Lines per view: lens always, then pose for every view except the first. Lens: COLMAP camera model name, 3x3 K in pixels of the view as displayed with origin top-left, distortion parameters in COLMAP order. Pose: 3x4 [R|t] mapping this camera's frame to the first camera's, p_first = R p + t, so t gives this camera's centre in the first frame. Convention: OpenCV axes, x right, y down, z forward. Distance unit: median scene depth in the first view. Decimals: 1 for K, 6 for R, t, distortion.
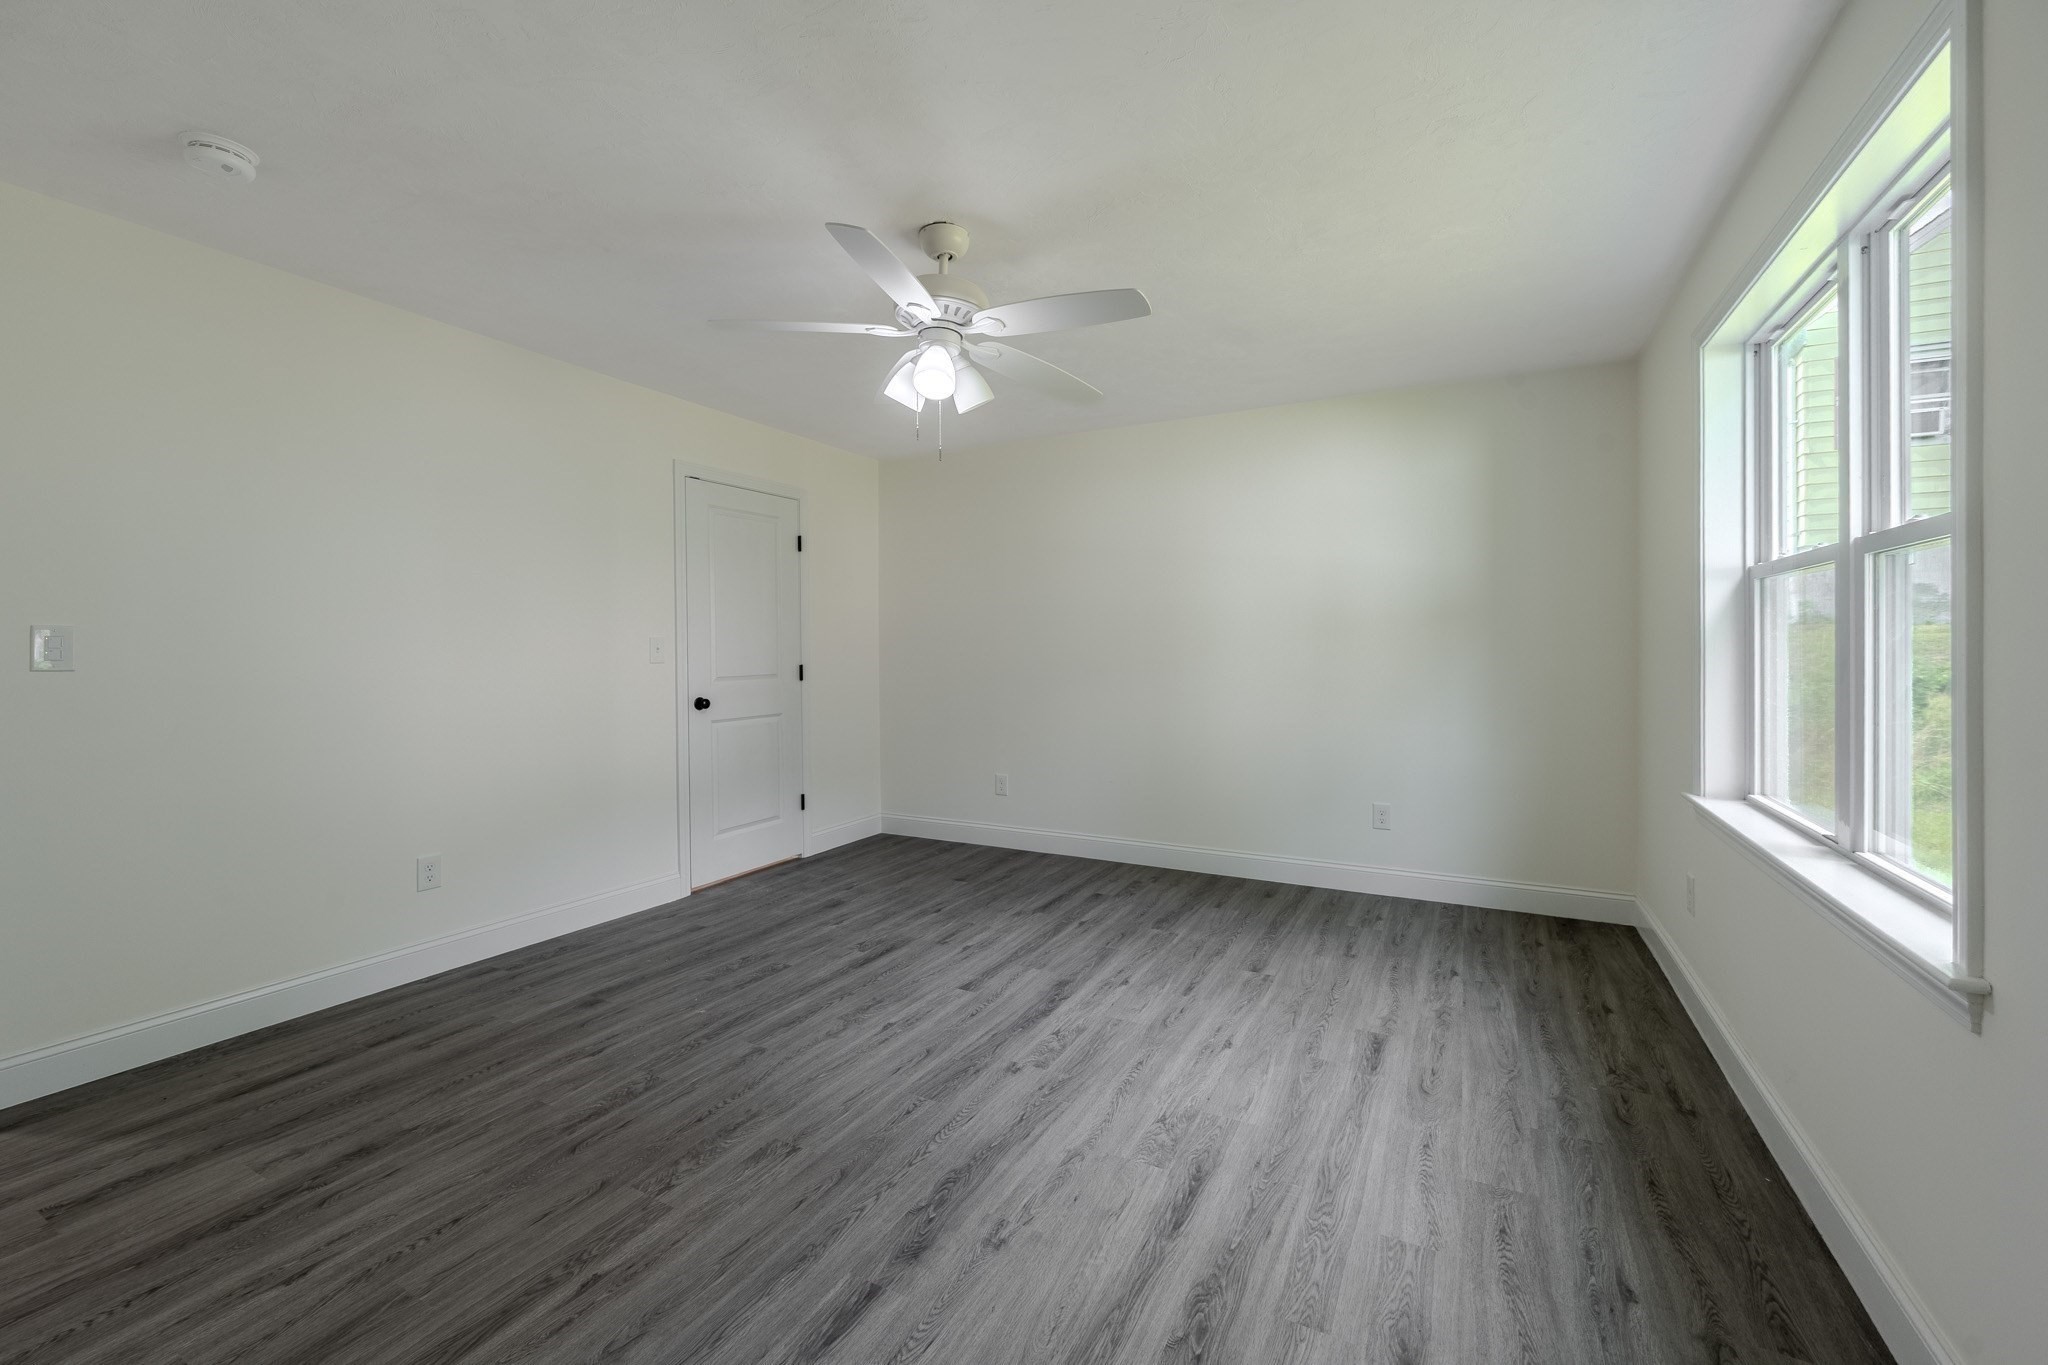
lens RADIAL K [[820.1, 0, 1027.4], [0, 820.1, 650.7], [0, 0, 1]] dist [-0.000215, 0.000086]
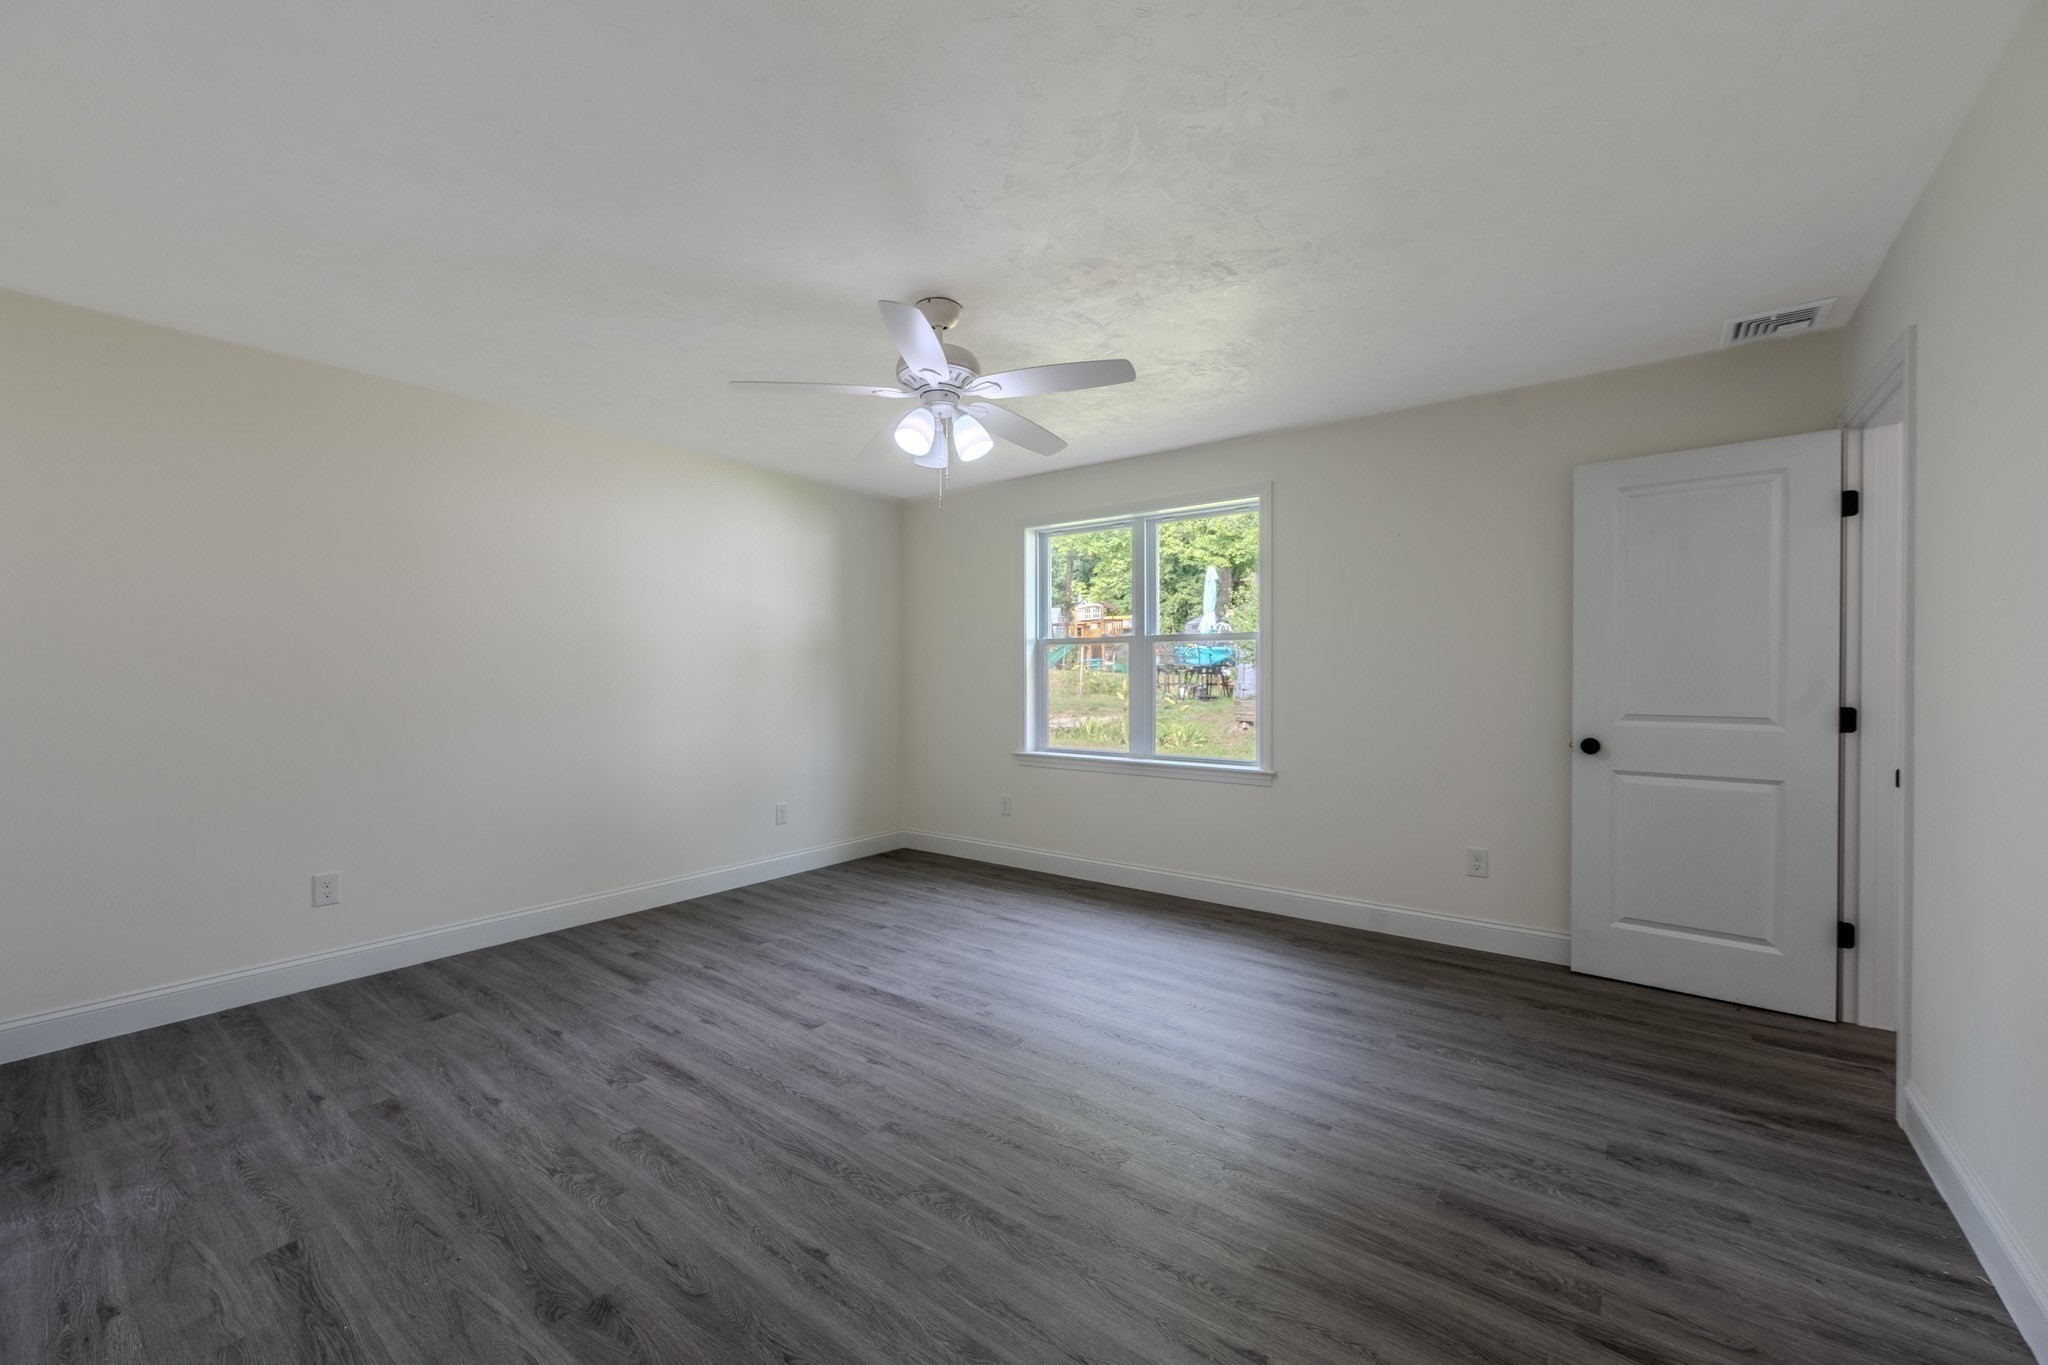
lens RADIAL K [[808.7, 0, 1028.0], [0, 808.7, 679.4], [0, 0, 1]] dist [0.001574, 0.000519]
pose [[0.163115, -0.002438, 0.986604, -0.925159], [0.006100, 0.999980, 0.001463, -0.001635], [-0.986588, 0.005780, 0.163127, 0.553650]]
